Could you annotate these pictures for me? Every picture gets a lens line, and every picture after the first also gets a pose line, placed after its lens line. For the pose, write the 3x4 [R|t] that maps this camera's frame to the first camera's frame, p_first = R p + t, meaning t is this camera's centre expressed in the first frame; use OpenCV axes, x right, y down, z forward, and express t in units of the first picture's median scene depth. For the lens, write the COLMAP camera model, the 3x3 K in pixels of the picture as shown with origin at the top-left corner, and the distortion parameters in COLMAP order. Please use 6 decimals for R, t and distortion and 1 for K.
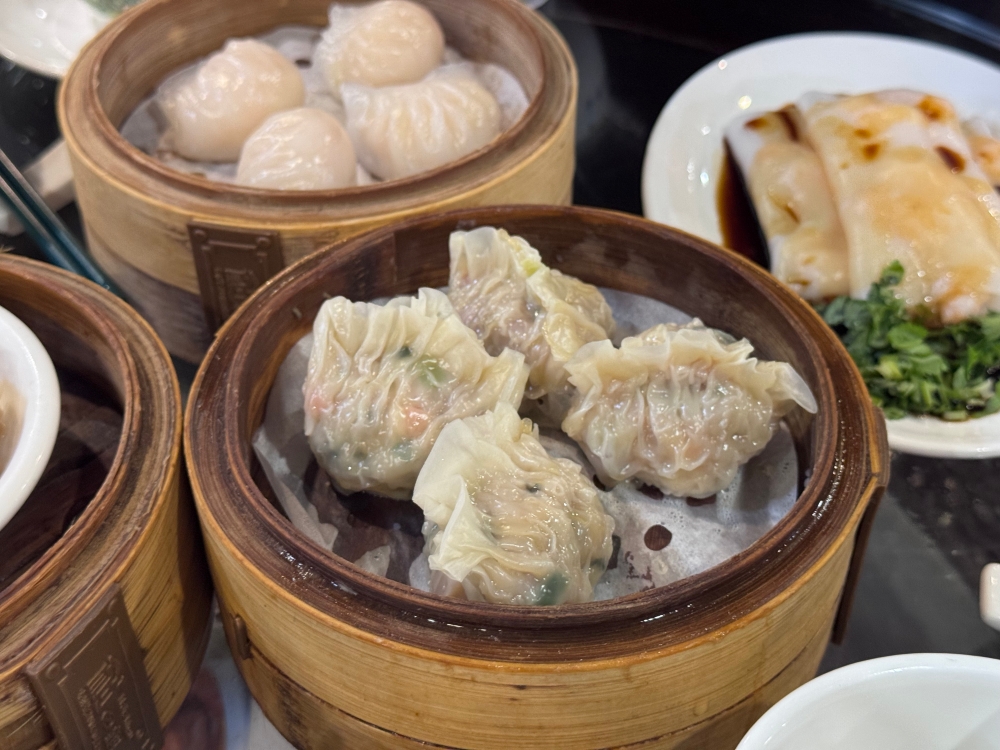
lens RADIAL K [[1412.7, 0, 500.1], [0, 1412.7, 375.4], [0, 0, 1]] dist [0.051592, 0.000000]
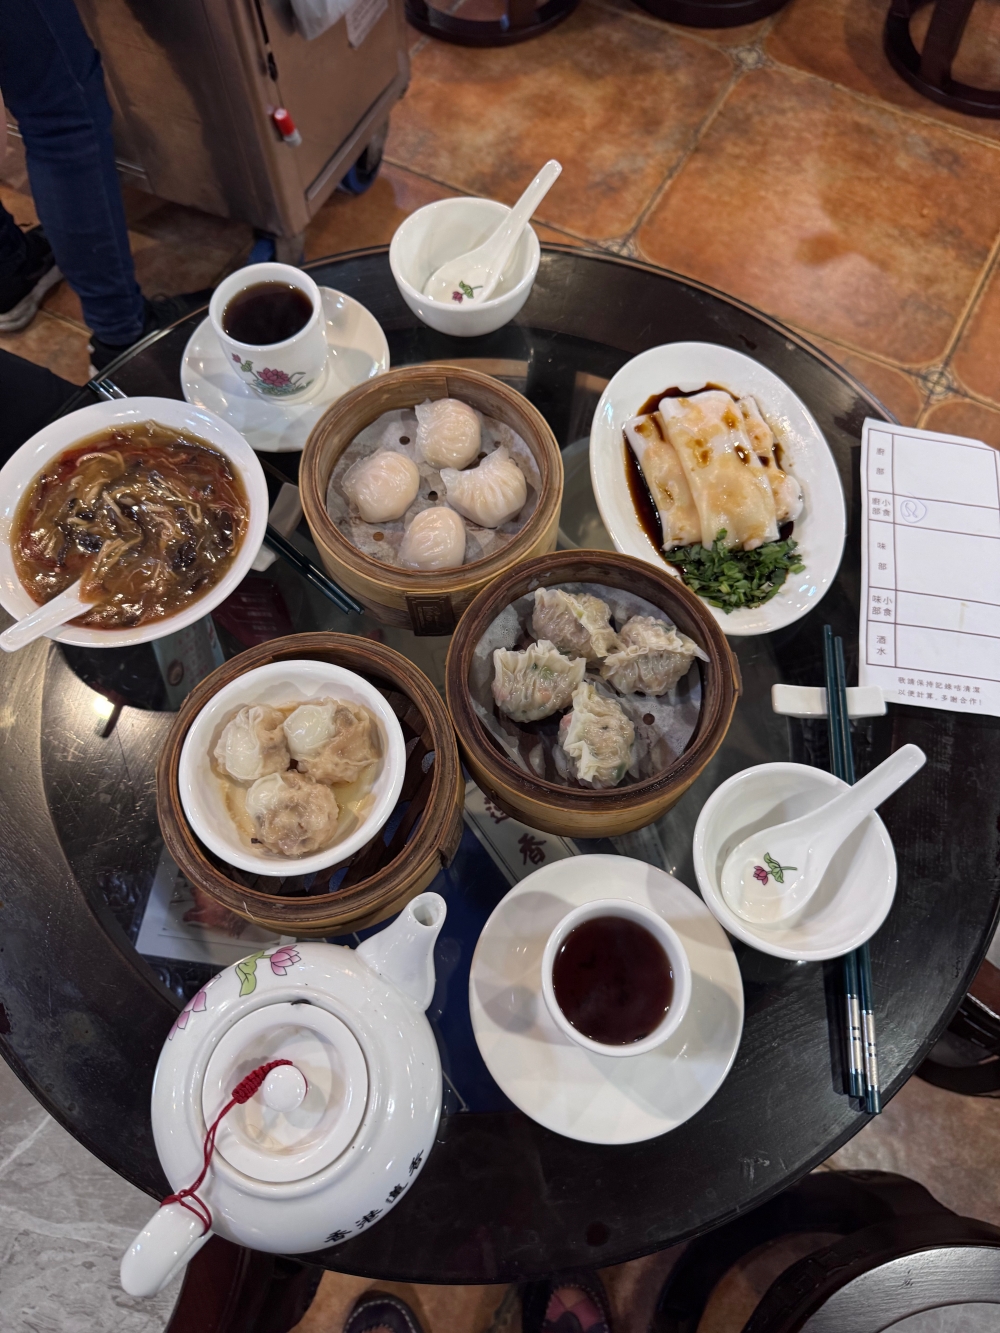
lens RADIAL K [[944.4, 0, 497.8], [0, 944.4, 666.6], [0, 0, 1]] dist [0.035730, -0.050117]
pose [[0.978382, -0.187853, 0.086481, -0.257338], [0.129291, 0.881998, 0.453171, -0.712785], [-0.161405, -0.432193, 0.887219, -0.348775]]
